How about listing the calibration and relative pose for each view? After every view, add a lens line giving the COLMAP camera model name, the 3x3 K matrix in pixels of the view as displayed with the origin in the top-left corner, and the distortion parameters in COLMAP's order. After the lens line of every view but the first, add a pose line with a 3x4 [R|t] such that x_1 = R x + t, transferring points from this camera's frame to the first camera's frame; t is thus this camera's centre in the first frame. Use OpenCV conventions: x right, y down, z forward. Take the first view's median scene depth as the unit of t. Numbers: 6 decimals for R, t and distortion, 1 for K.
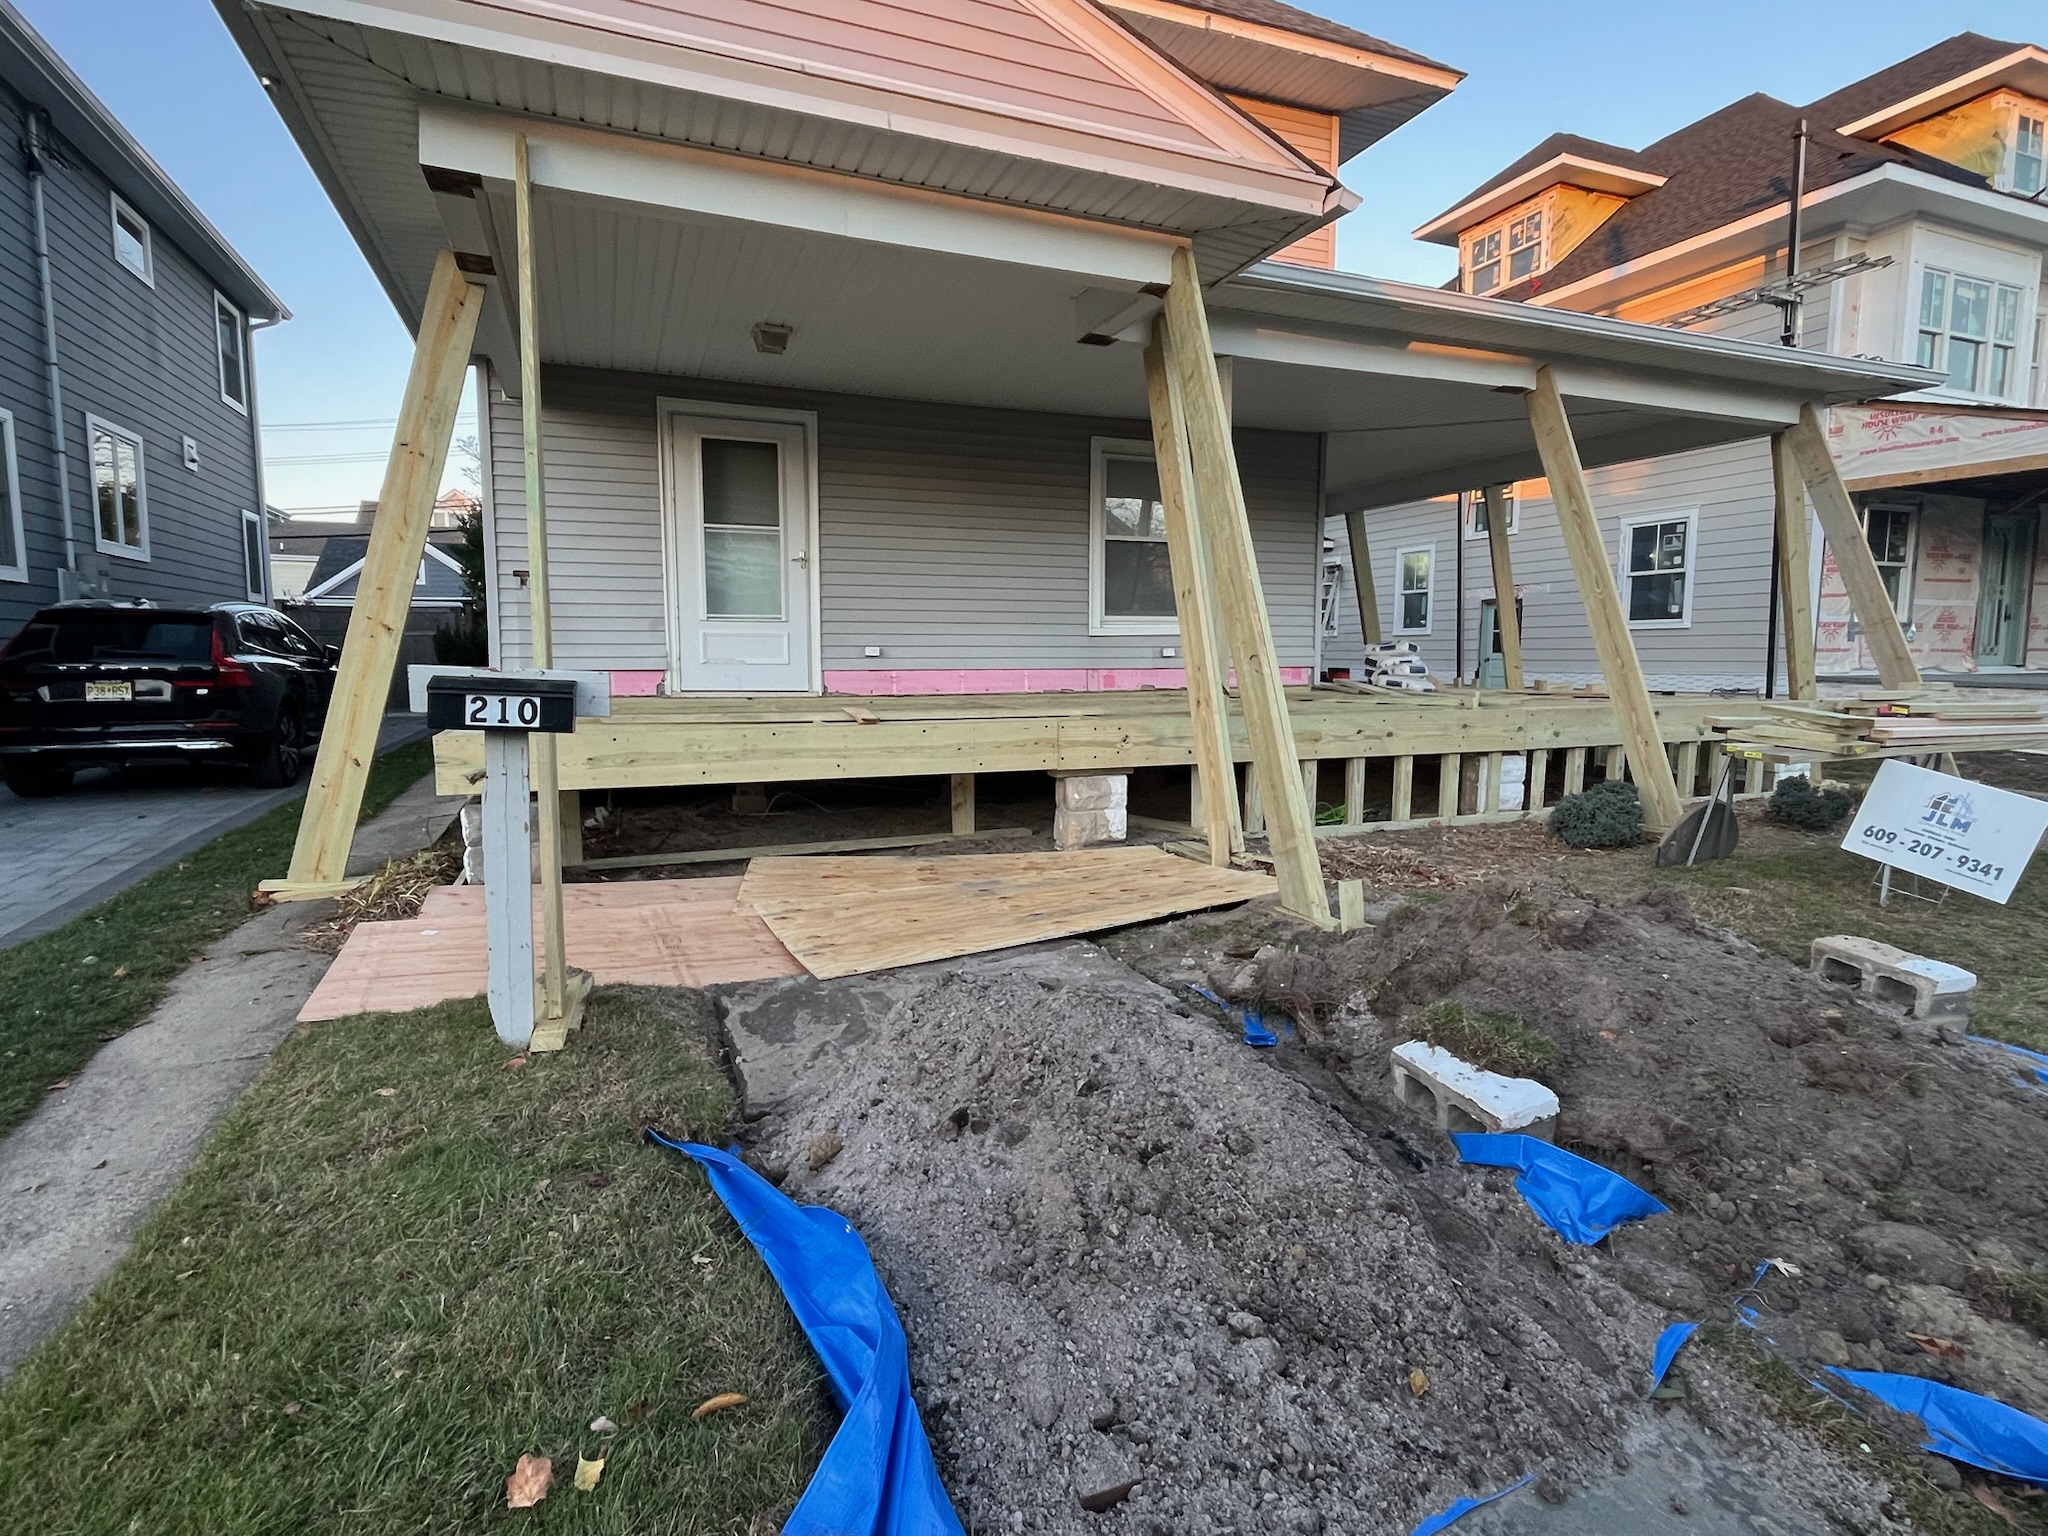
lens RADIAL K [[1042.0, 0, 1021.9], [0, 1042.0, 765.2], [0, 0, 1]] dist [-0.003323, 0.000124]
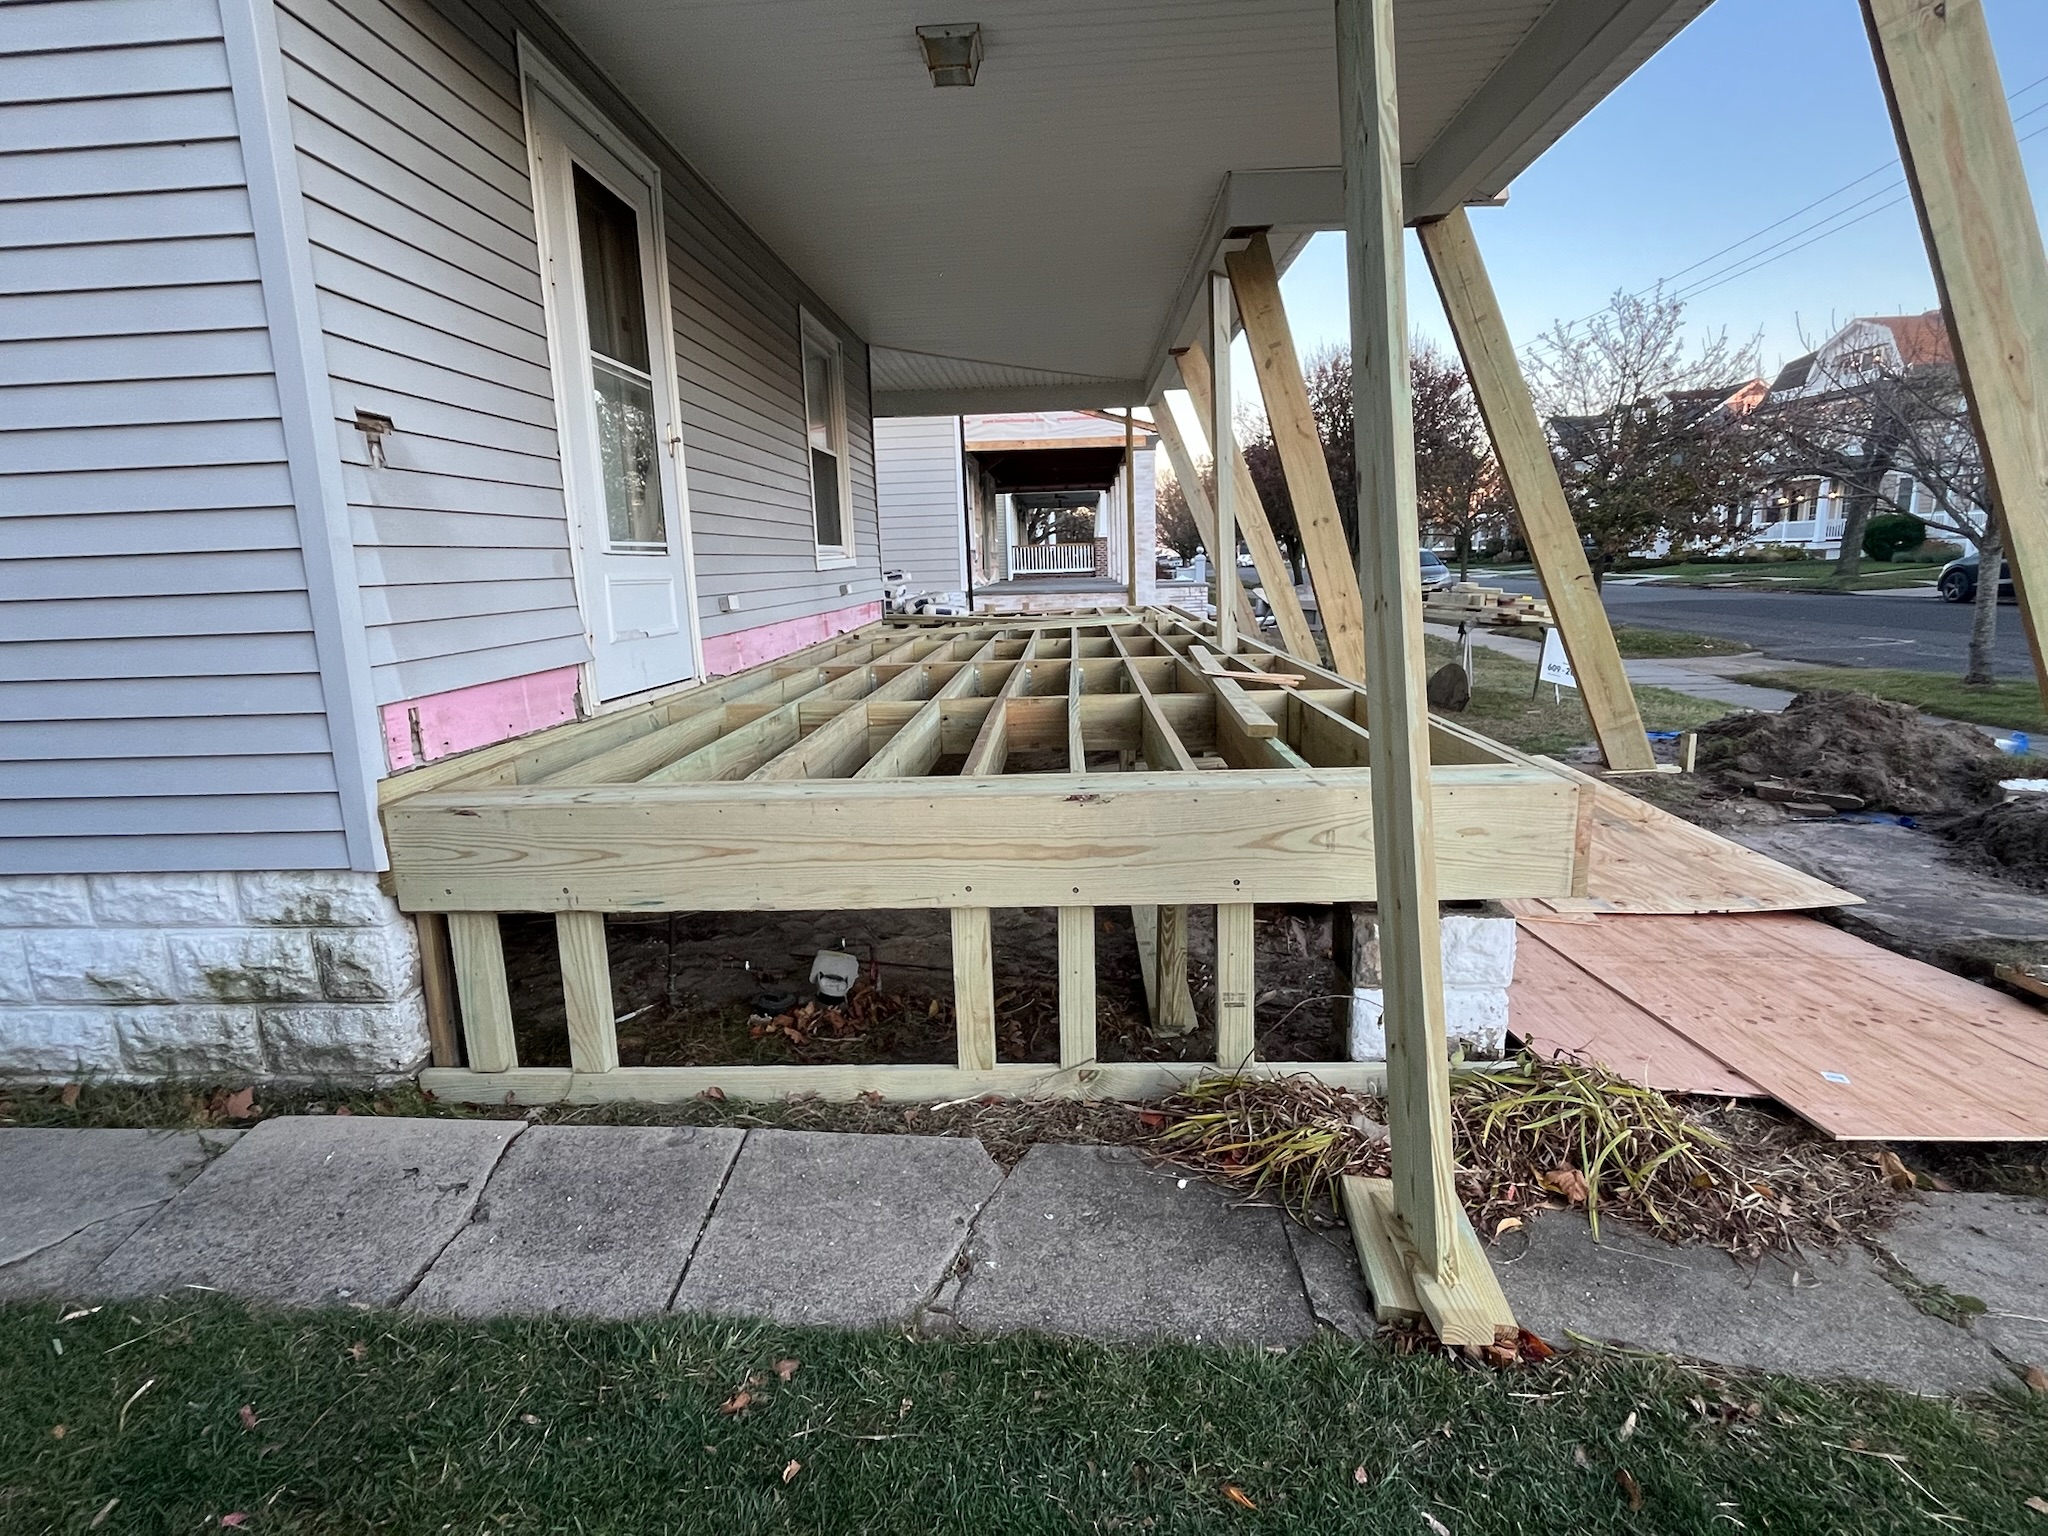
lens RADIAL K [[1042.0, 0, 1012.0], [0, 1042.0, 762.0], [0, 0, 1]] dist [-0.003323, 0.000124]
pose [[0.411624, -0.187029, 0.891956, -0.692462], [0.129548, 0.980785, 0.145870, -0.091320], [-0.902099, 0.055507, 0.427944, 0.636671]]
